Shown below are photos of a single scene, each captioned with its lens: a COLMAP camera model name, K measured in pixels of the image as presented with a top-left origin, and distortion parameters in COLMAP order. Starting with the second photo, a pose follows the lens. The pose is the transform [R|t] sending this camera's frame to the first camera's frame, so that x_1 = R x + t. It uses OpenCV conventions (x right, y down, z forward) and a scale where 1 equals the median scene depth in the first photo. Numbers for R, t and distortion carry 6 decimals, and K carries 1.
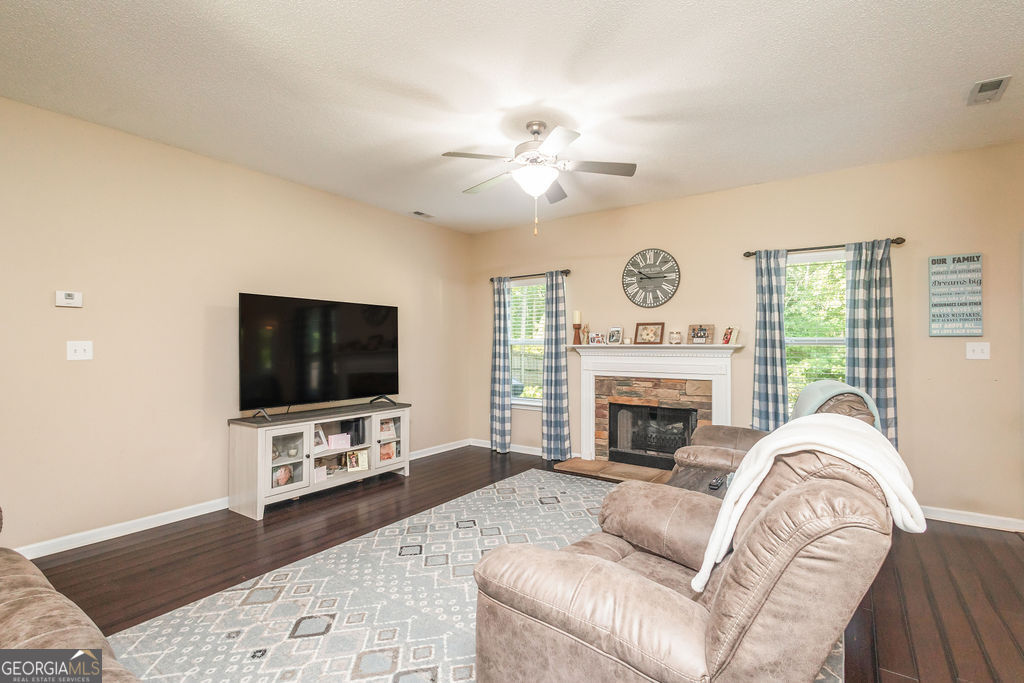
lens RADIAL K [[480.5, 0, 513.2], [0, 480.5, 344.9], [0, 0, 1]] dist [0.002198, 0.000813]
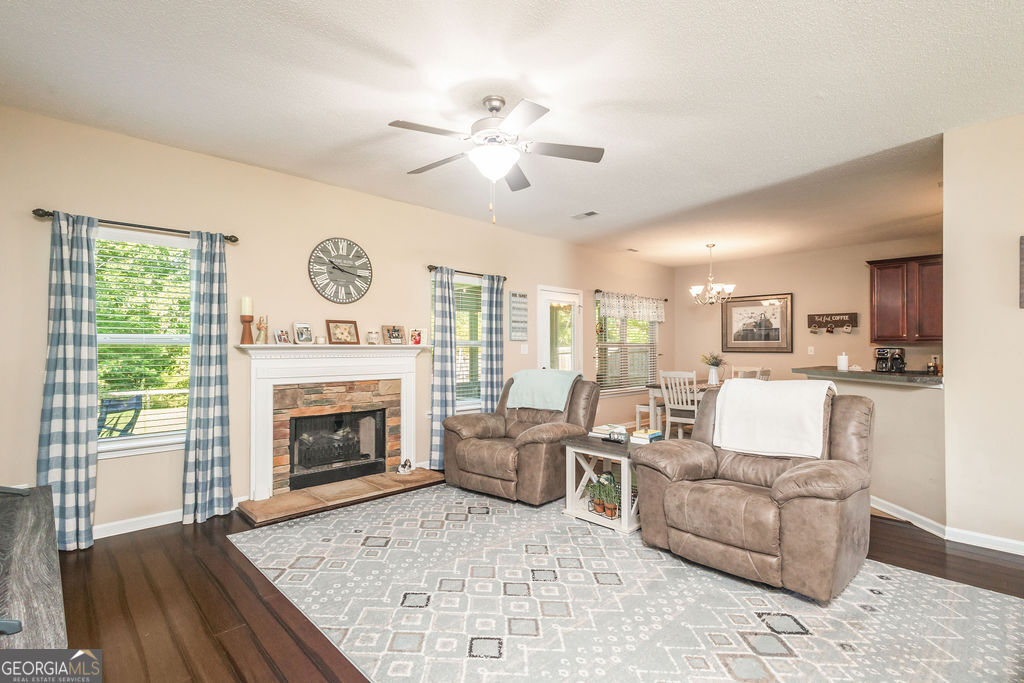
lens RADIAL K [[480.5, 0, 513.2], [0, 480.5, 344.9], [0, 0, 1]] dist [0.002198, 0.000813]
pose [[0.186978, 0.004169, 0.982355, -0.549878], [-0.003434, 0.999988, -0.003590, 0.002069], [-0.982358, -0.002702, 0.186990, 0.526587]]
